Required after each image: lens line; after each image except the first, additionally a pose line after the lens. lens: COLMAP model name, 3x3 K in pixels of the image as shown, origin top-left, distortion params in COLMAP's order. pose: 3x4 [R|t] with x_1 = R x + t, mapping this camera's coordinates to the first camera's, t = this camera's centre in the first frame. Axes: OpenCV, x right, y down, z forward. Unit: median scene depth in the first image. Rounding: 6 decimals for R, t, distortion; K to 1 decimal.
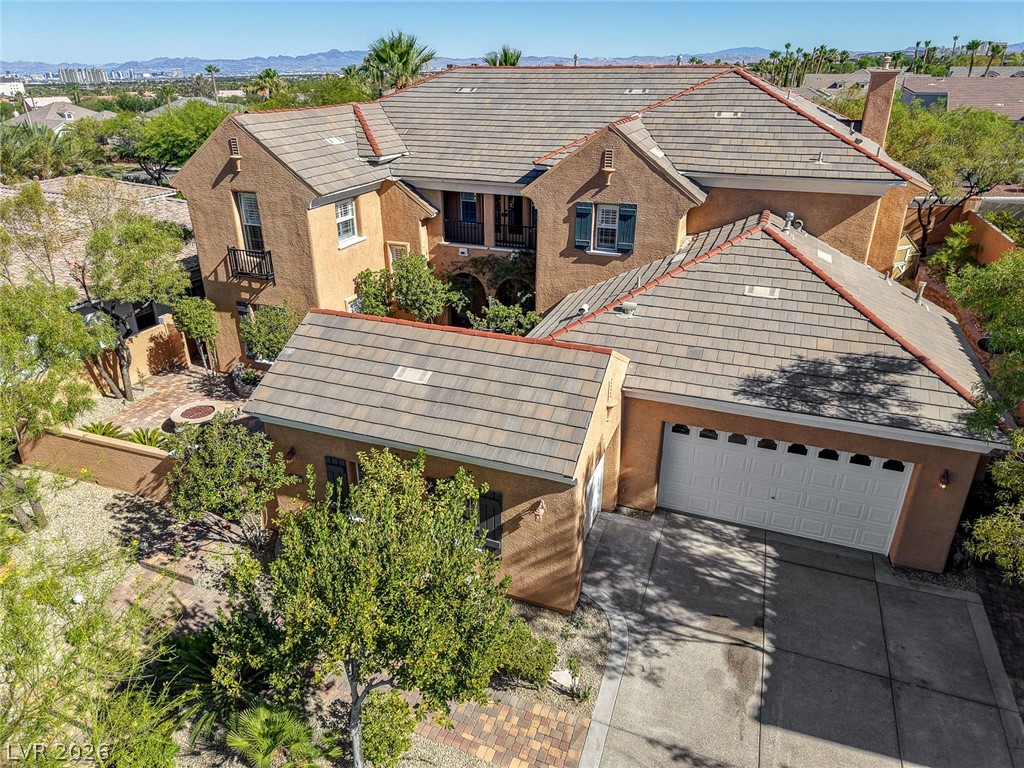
lens RADIAL K [[687.8, 0, 506.2], [0, 687.8, 386.9], [0, 0, 1]] dist [-0.000386, -0.004581]
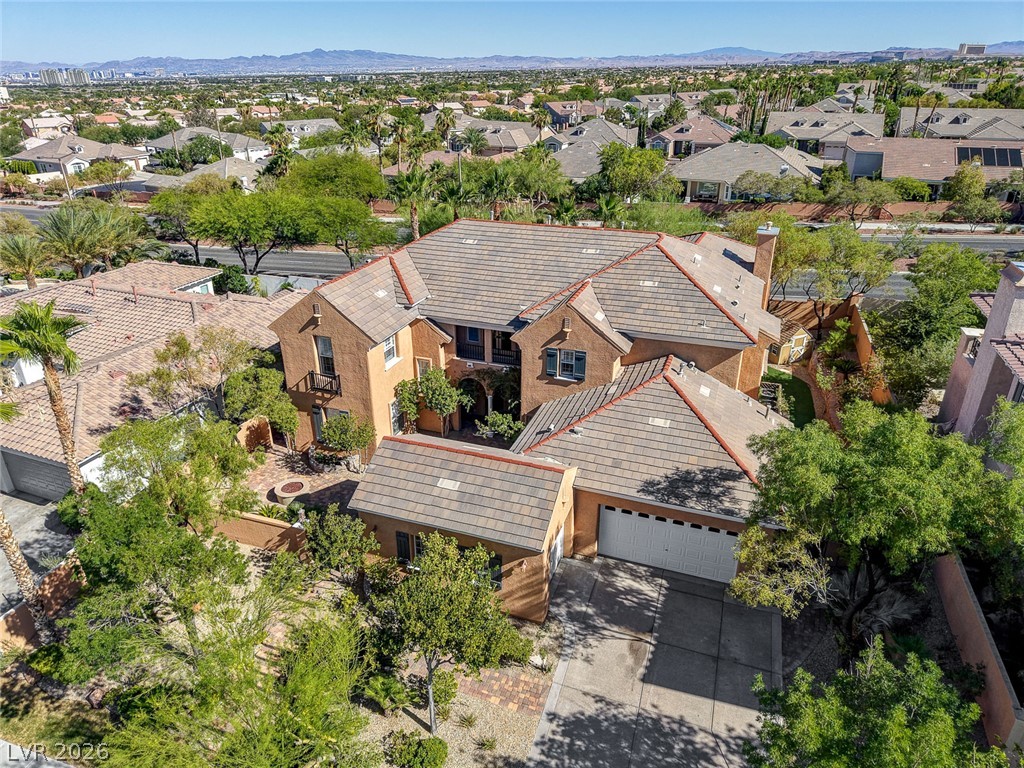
lens RADIAL K [[686.8, 0, 505.8], [0, 686.8, 379.1], [0, 0, 1]] dist [0.011936, -0.006249]
pose [[0.999827, -0.008284, 0.016661, -0.017208], [0.008474, 0.999899, -0.011405, -0.217190], [-0.016565, 0.011544, 0.999796, -0.599392]]
